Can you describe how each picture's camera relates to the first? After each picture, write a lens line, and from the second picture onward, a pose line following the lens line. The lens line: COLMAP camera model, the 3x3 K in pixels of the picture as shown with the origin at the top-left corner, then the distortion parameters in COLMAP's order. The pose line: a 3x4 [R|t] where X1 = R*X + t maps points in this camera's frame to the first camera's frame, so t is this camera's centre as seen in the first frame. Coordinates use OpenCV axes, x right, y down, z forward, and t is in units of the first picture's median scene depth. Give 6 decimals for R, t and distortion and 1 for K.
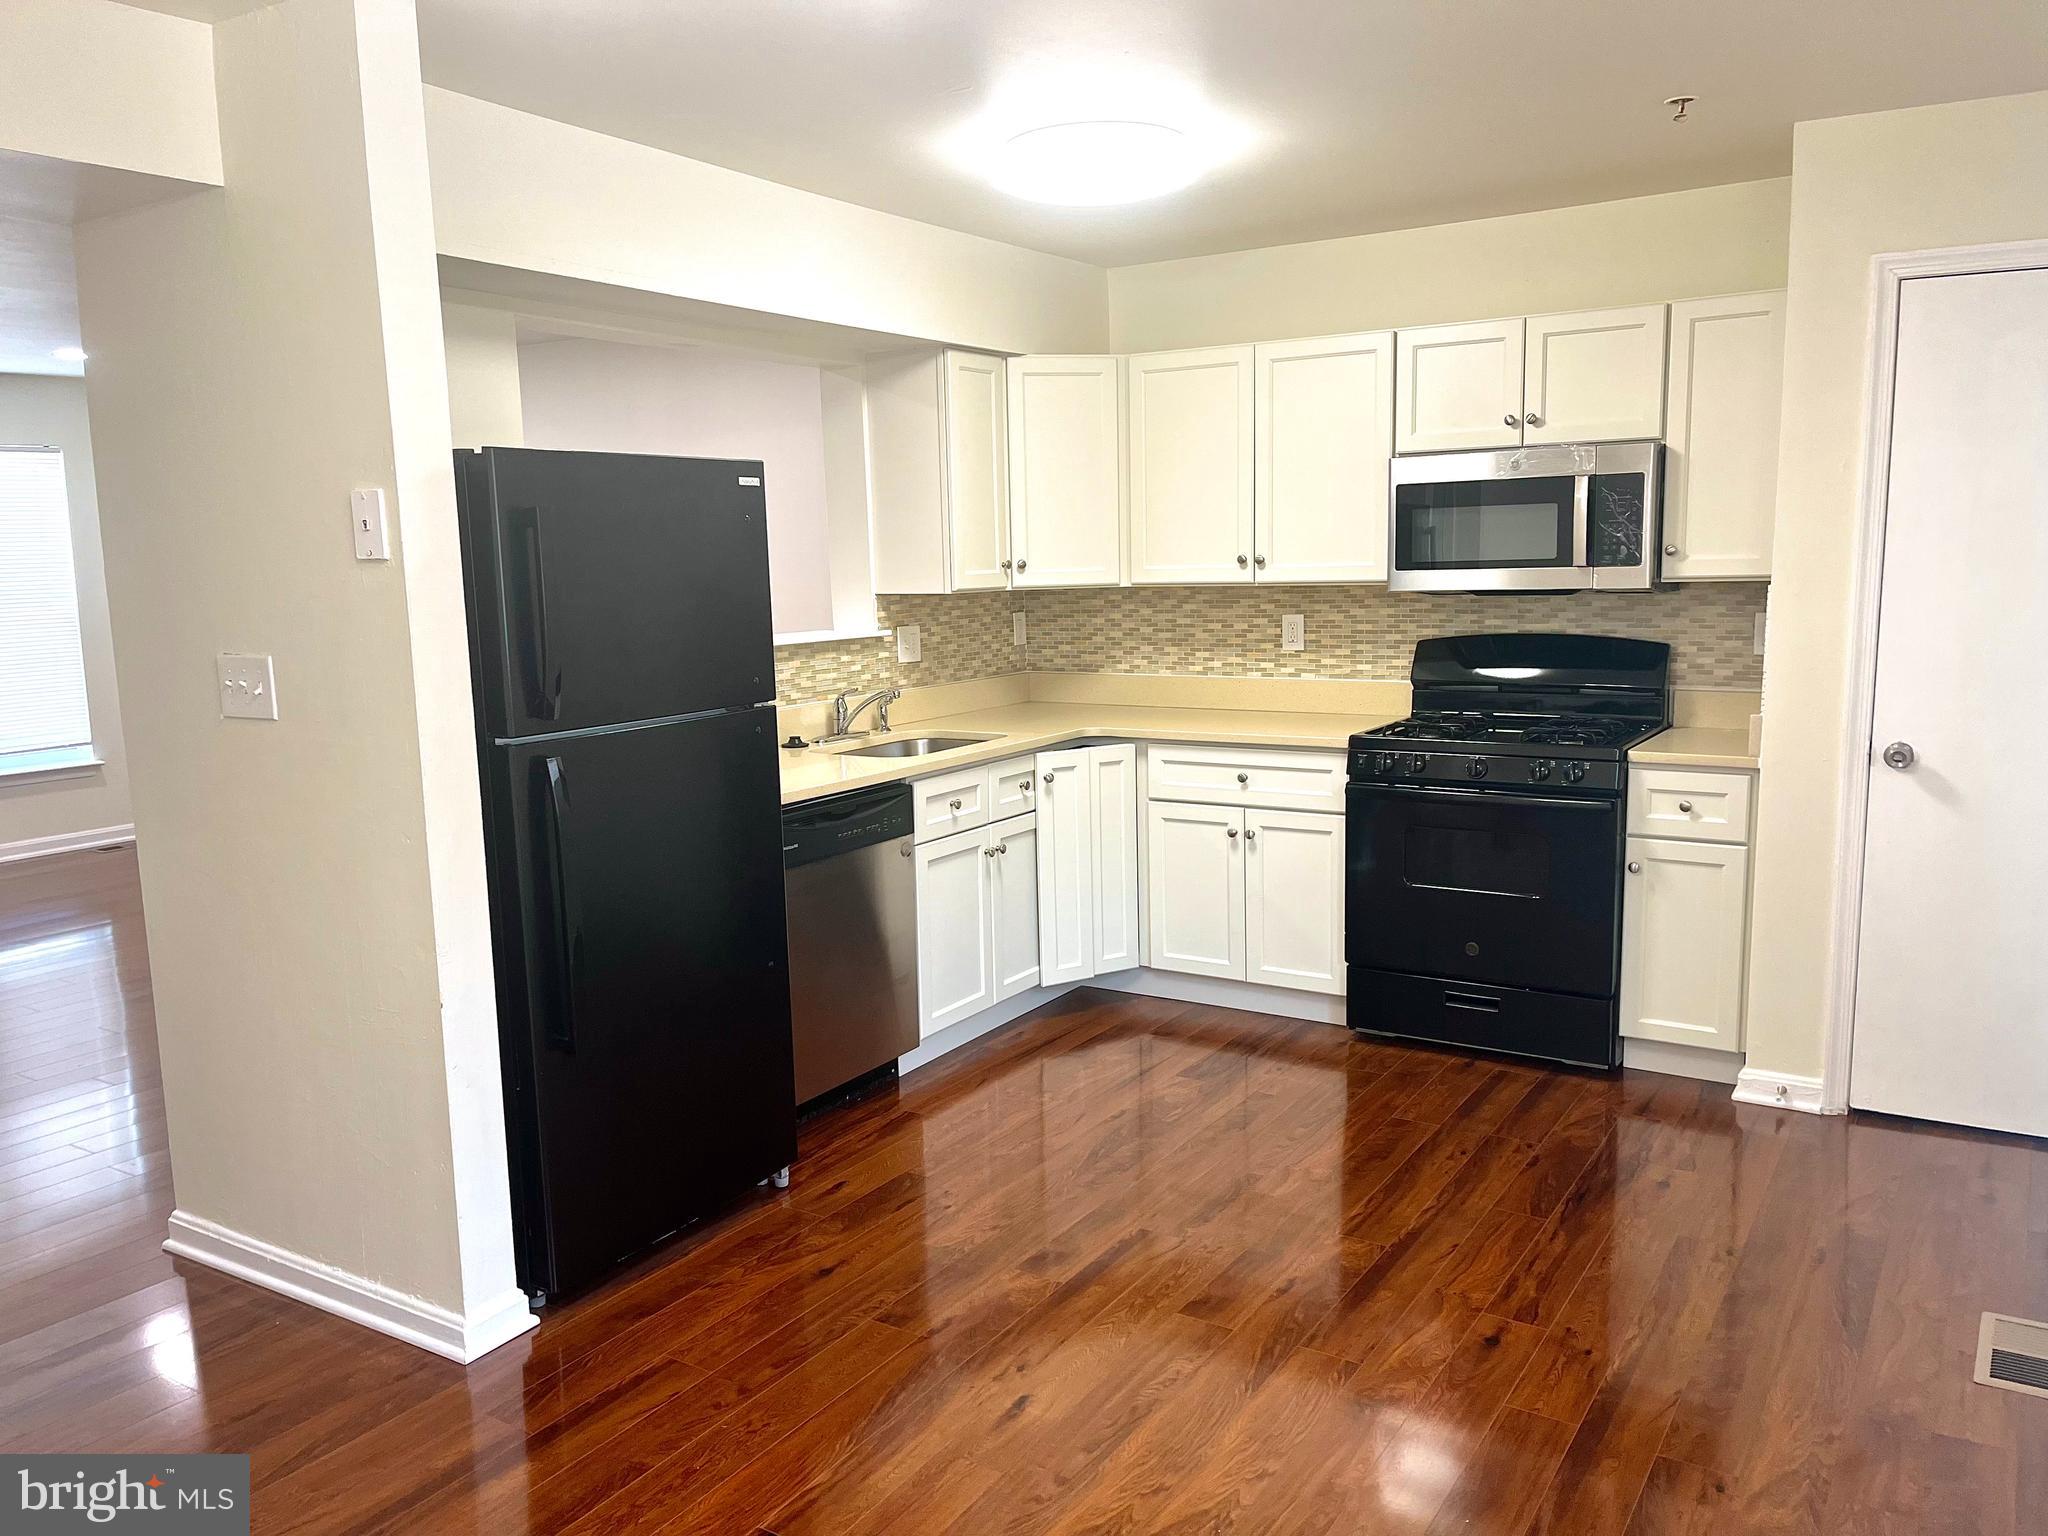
lens RADIAL K [[1543.9, 0, 1023.9], [0, 1543.9, 778.8], [0, 0, 1]] dist [0.009872, 0.001871]
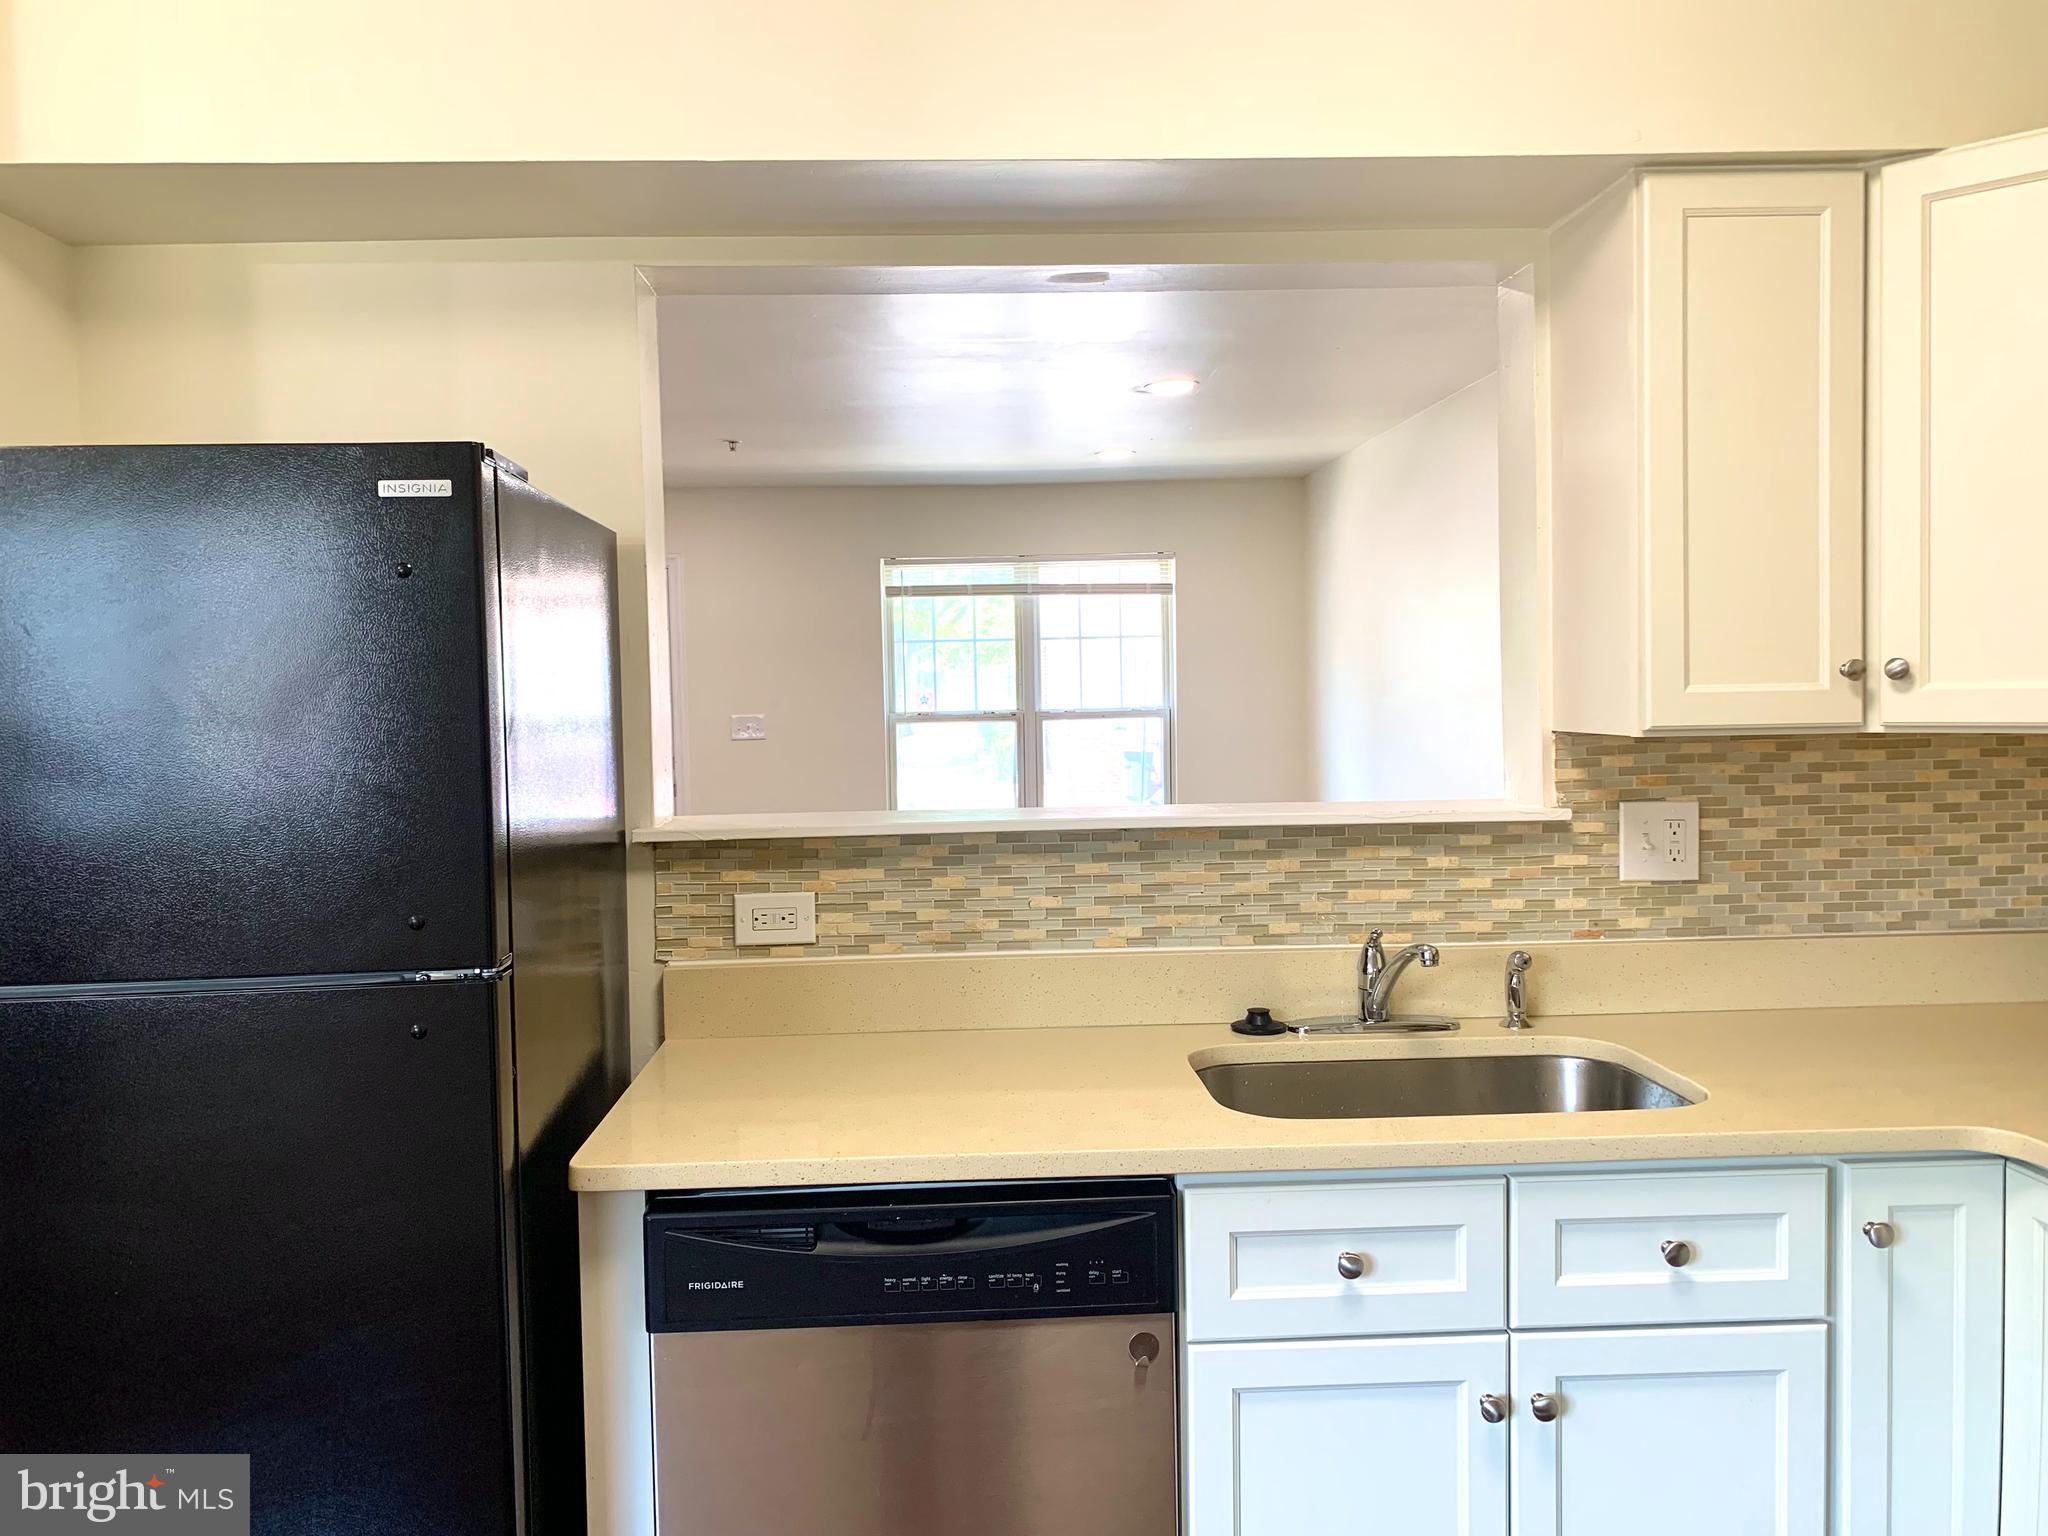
lens RADIAL K [[1558.9, 0, 1023.1], [0, 1558.9, 747.9], [0, 0, 1]] dist [0.015006, -0.002293]
pose [[0.568733, 0.044948, -0.821293, 0.201616], [-0.114855, 0.993063, -0.025187, -0.082898], [0.814464, 0.108655, 0.569950, 0.589518]]
